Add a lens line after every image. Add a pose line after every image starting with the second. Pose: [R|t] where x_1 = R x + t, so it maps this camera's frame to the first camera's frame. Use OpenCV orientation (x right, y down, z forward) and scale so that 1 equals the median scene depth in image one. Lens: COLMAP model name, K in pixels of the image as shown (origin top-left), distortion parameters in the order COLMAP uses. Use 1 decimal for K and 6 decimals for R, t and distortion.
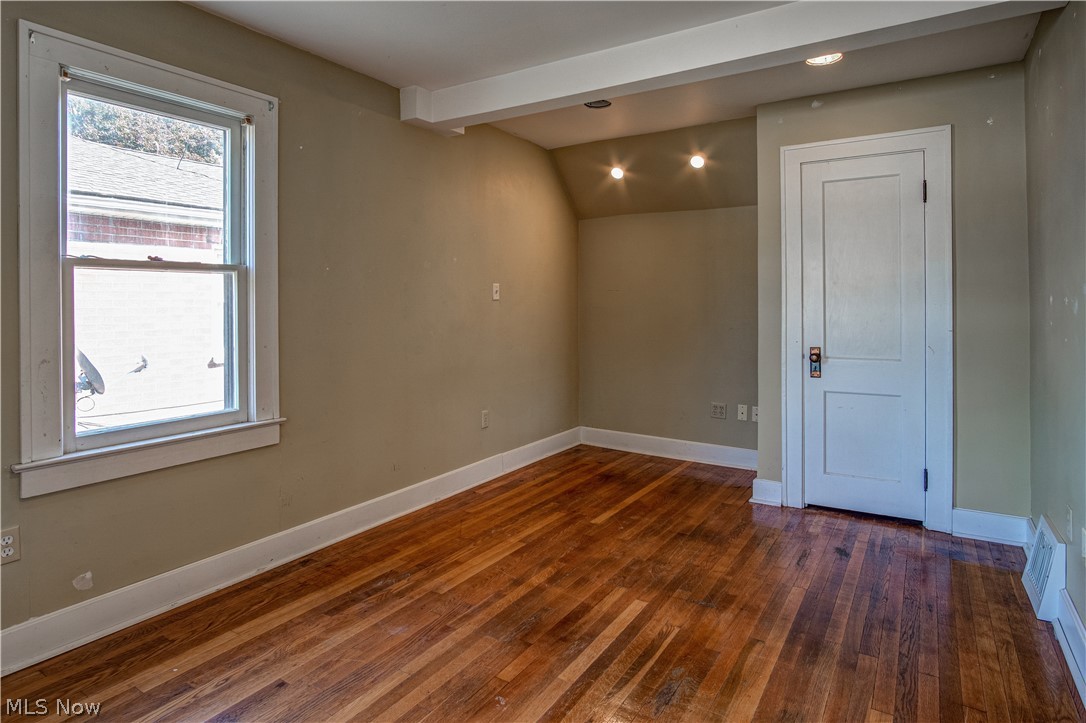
lens RADIAL K [[603.4, 0, 529.1], [0, 603.4, 308.9], [0, 0, 1]] dist [-0.027824, 0.004034]
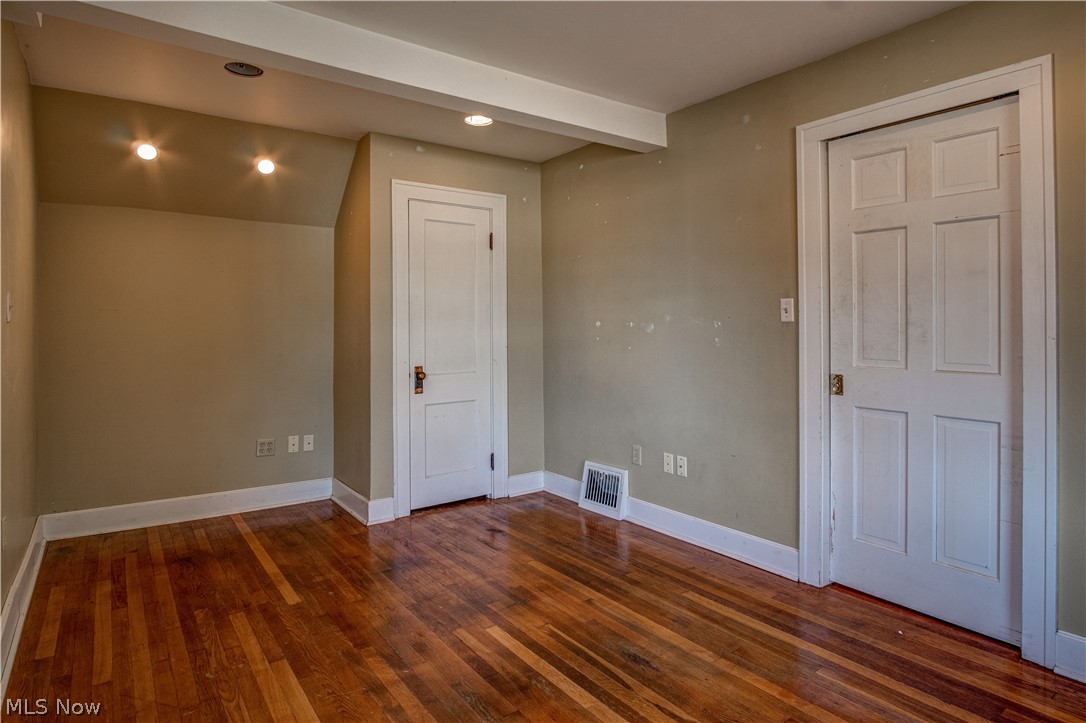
lens RADIAL K [[603.4, 0, 537.7], [0, 603.4, 328.1], [0, 0, 1]] dist [-0.027824, 0.004034]
pose [[0.354142, -0.000692, 0.935191, -0.551814], [0.012549, 0.999913, -0.004012, 0.000228], [-0.935107, 0.013156, 0.354120, 0.447282]]
